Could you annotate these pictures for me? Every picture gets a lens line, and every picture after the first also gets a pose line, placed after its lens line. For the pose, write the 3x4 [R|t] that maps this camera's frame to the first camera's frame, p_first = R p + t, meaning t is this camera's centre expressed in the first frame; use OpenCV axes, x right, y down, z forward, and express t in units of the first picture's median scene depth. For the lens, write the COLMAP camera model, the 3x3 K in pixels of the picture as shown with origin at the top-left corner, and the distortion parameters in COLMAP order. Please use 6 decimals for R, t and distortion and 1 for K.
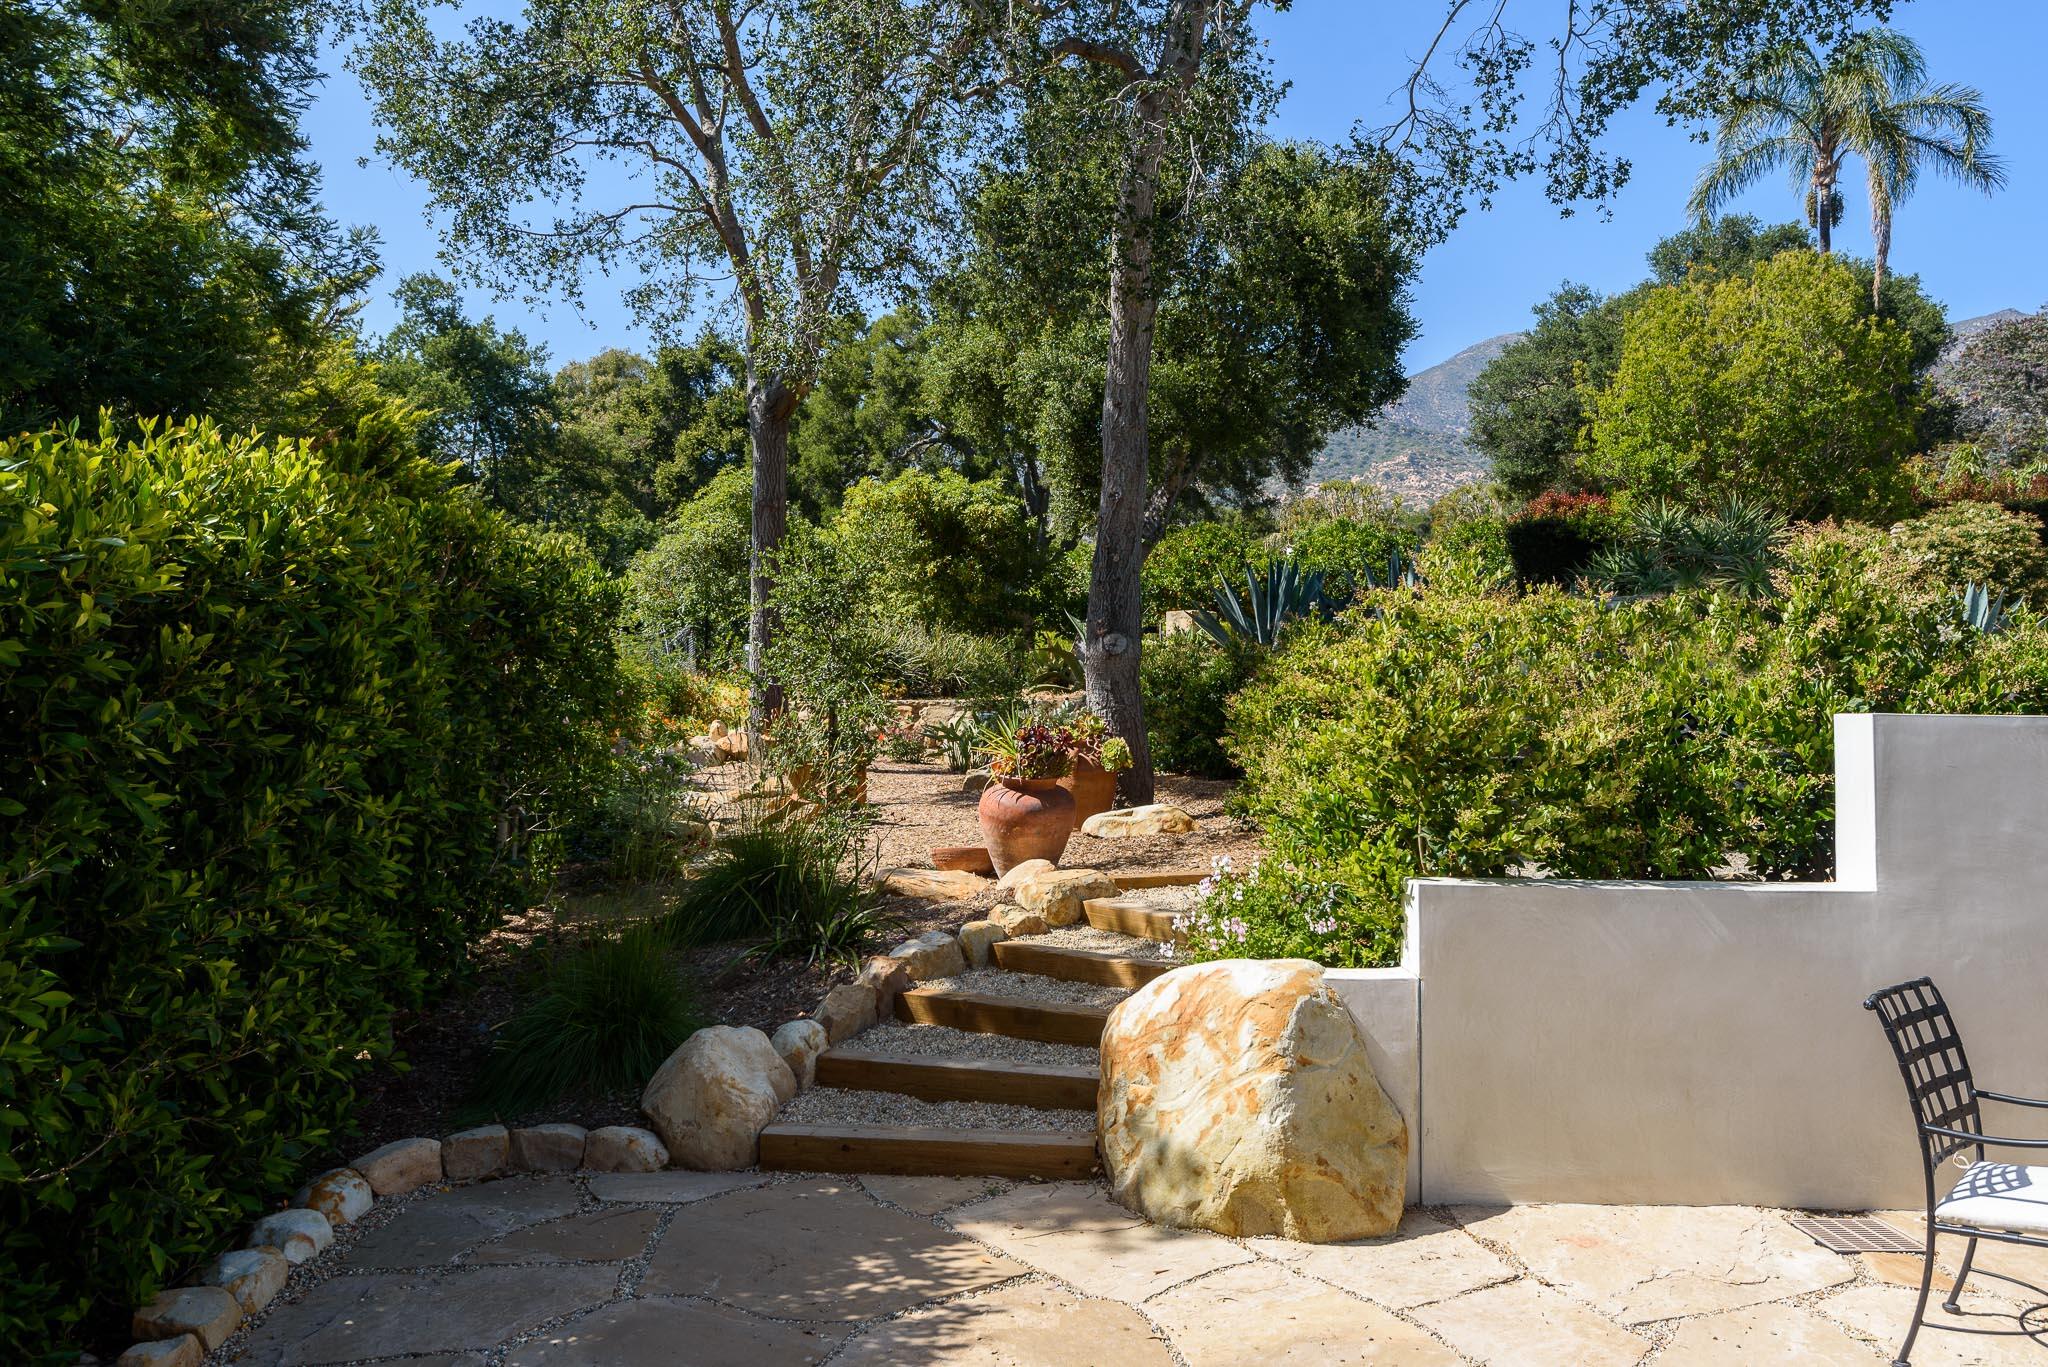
lens RADIAL K [[1459.6, 0, 1023.9], [0, 1459.6, 684.7], [0, 0, 1]] dist [-0.007846, -0.009821]
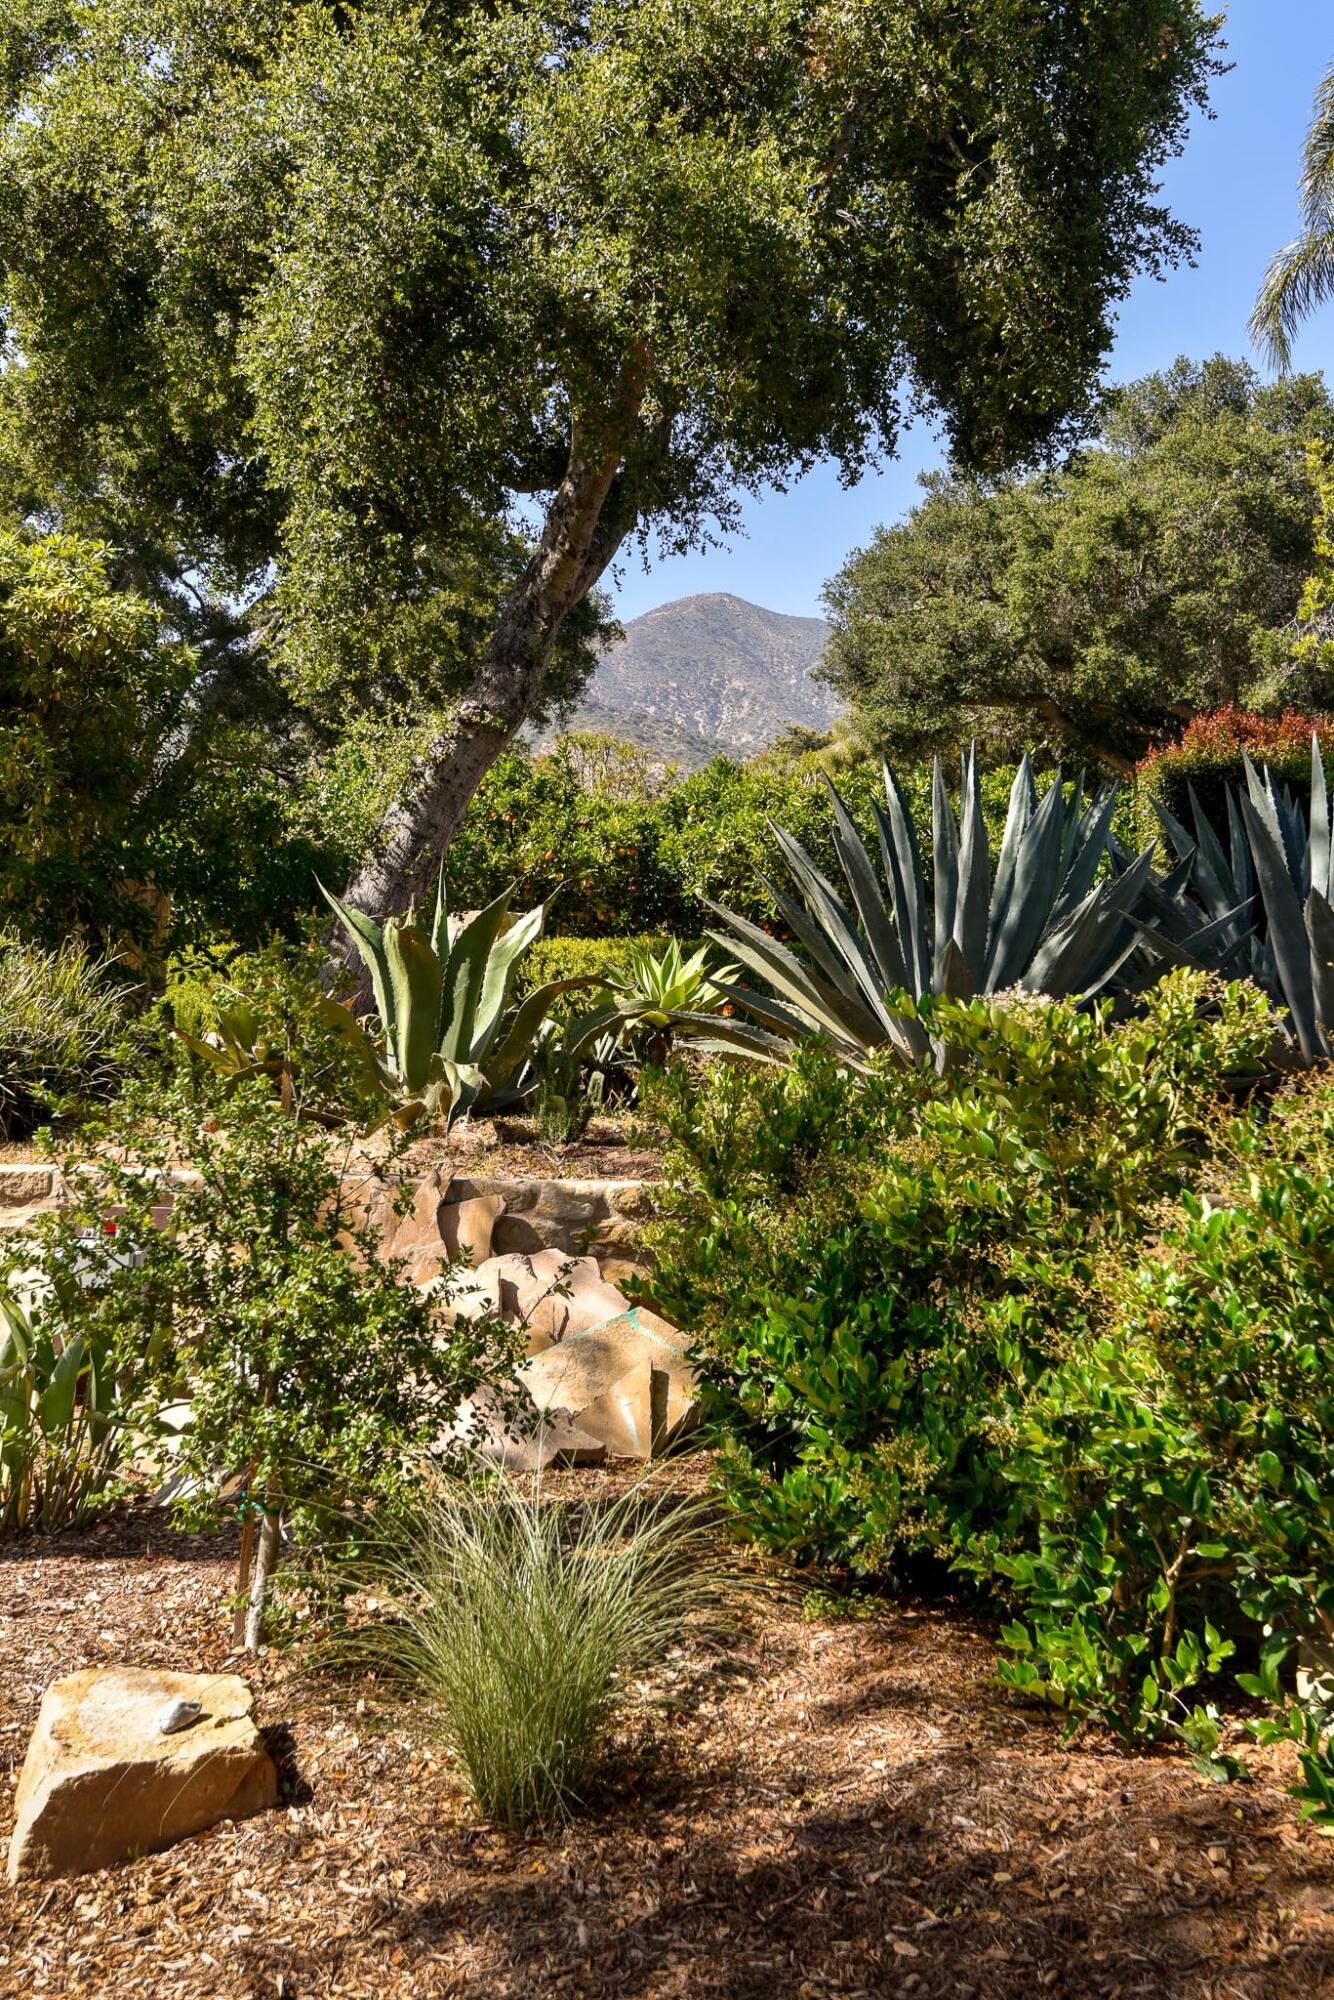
lens RADIAL K [[1930.0, 0, 684.4], [0, 1930.0, 987.8], [0, 0, 1]] dist [0.058275, 0.000000]
pose [[0.947537, 0.035963, 0.317617, -0.020179], [-0.029388, 0.999244, -0.025468, -0.009852], [-0.318292, 0.014797, 0.947877, 0.314163]]
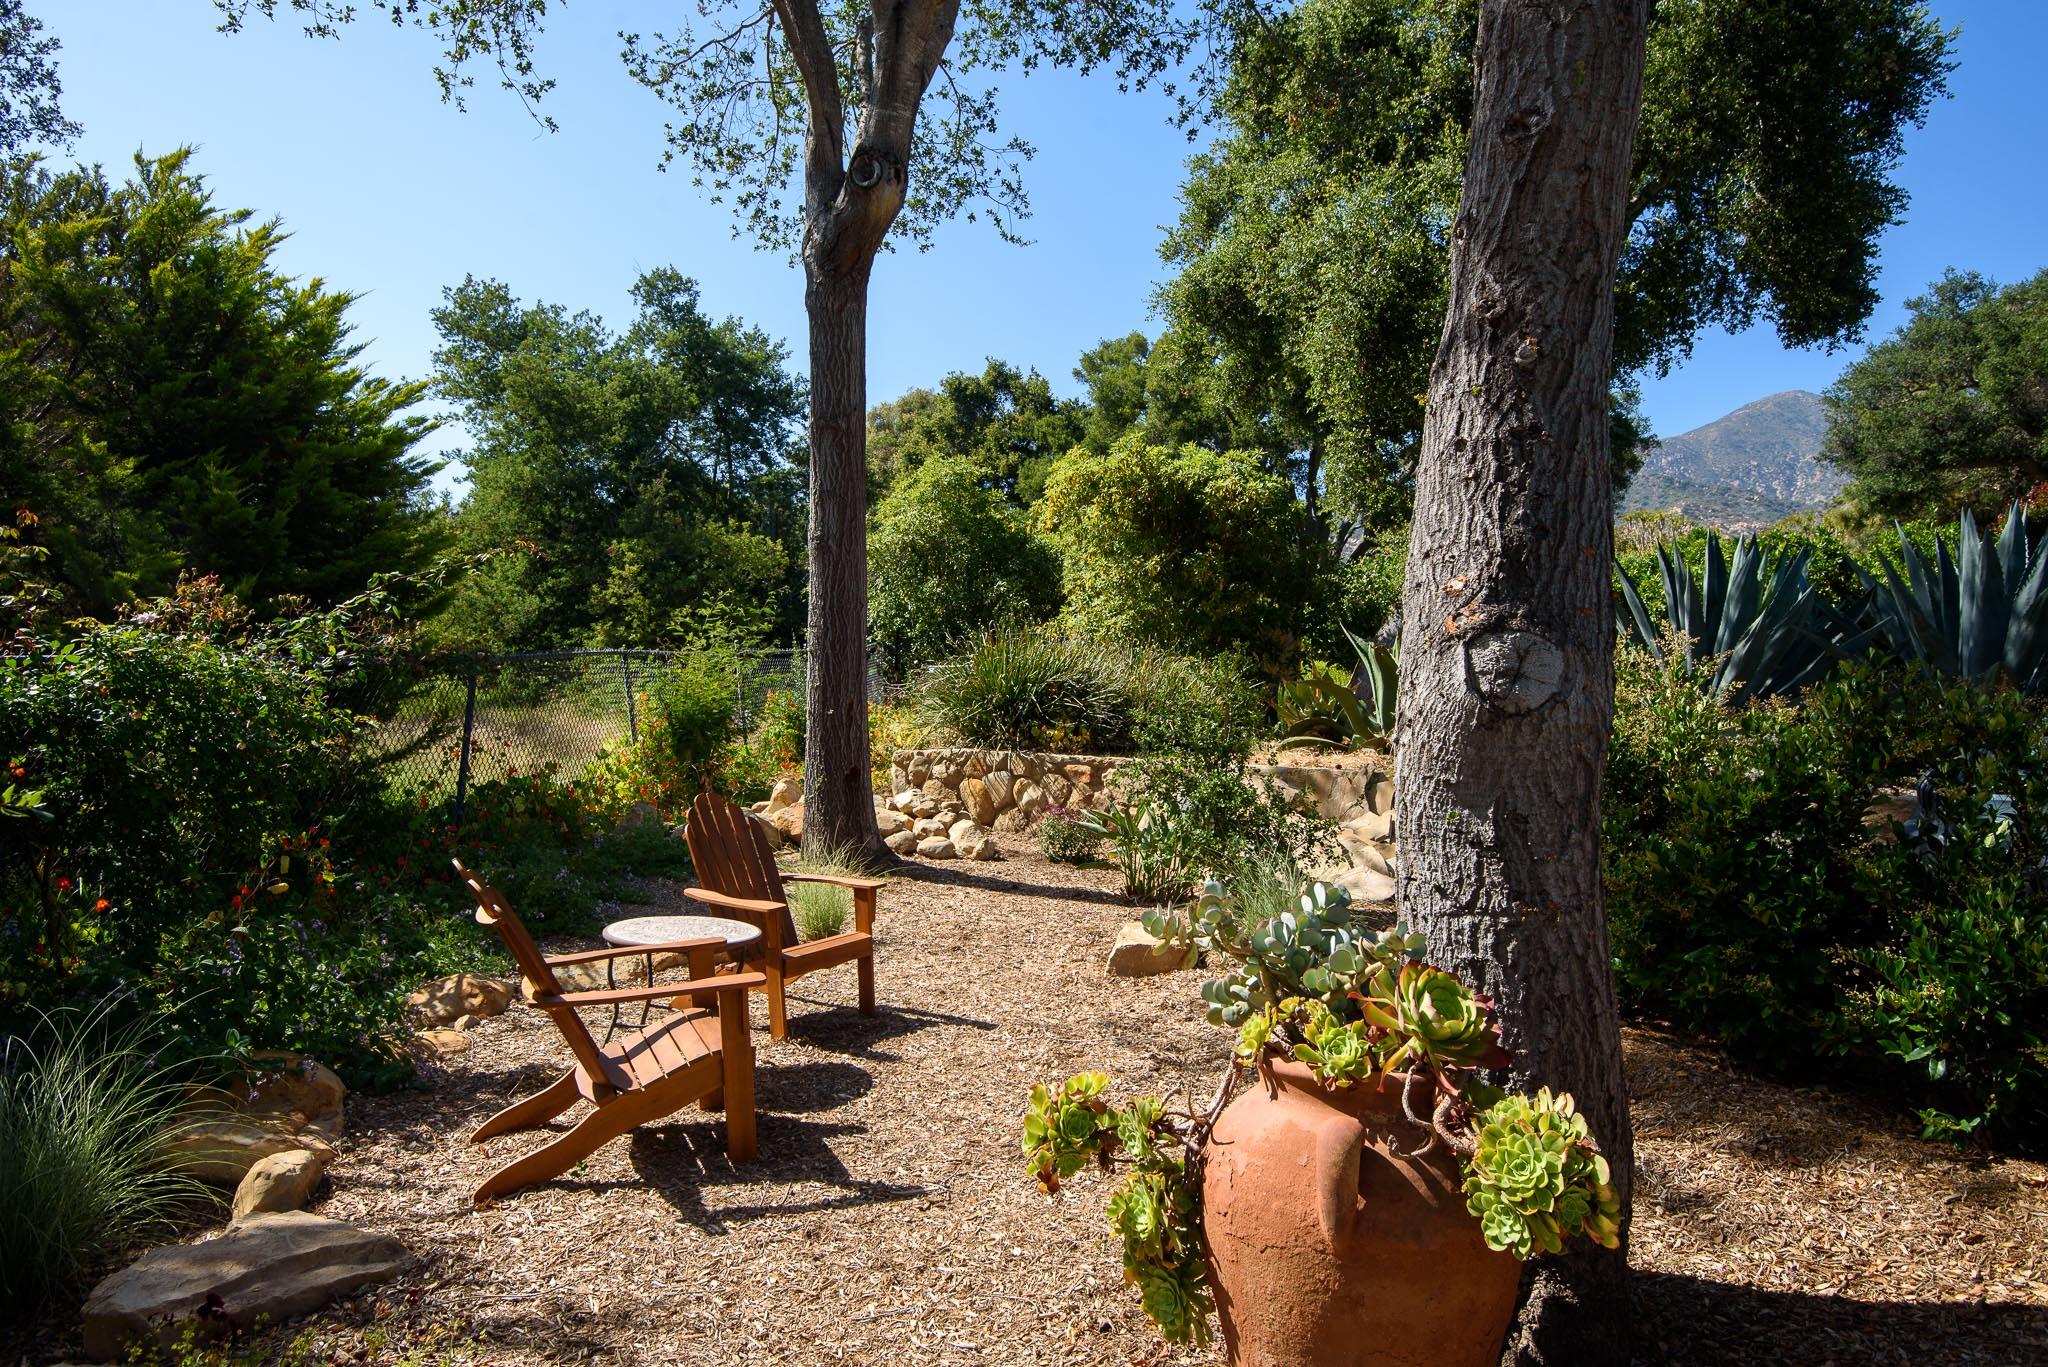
lens RADIAL K [[1272.6, 0, 1080.8], [0, 1272.6, 679.0], [0, 0, 1]] dist [0.031784, -0.027383]
pose [[0.984163, 0.025059, -0.175487, 0.008083], [-0.029134, 0.999362, -0.020681, -0.006123], [0.174857, 0.025466, 0.984264, 0.237101]]
